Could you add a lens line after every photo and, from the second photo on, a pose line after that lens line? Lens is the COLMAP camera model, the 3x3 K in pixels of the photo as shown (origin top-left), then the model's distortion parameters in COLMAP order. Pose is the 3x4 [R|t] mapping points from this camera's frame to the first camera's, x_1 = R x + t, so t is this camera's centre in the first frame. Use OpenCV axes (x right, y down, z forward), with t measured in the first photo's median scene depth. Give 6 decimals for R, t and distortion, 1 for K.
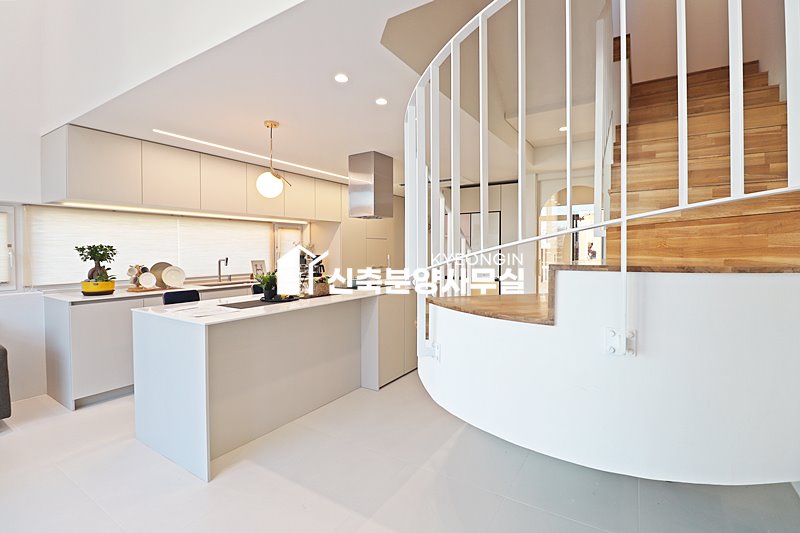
lens RADIAL K [[372.0, 0, 401.8], [0, 372.0, 265.3], [0, 0, 1]] dist [0.000258, -0.008278]
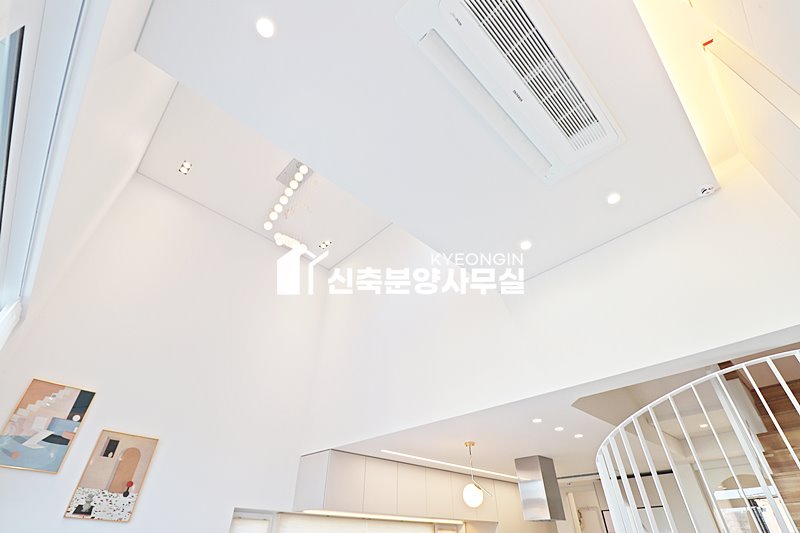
lens RADIAL K [[372.0, 0, 401.8], [0, 372.0, 265.3], [0, 0, 1]] dist [0.000258, -0.008278]
pose [[0.968615, -0.154265, -0.194905, -0.159823], [-0.009277, 0.761133, -0.648530, 0.017687], [0.248394, 0.629983, 0.735813, -0.371111]]
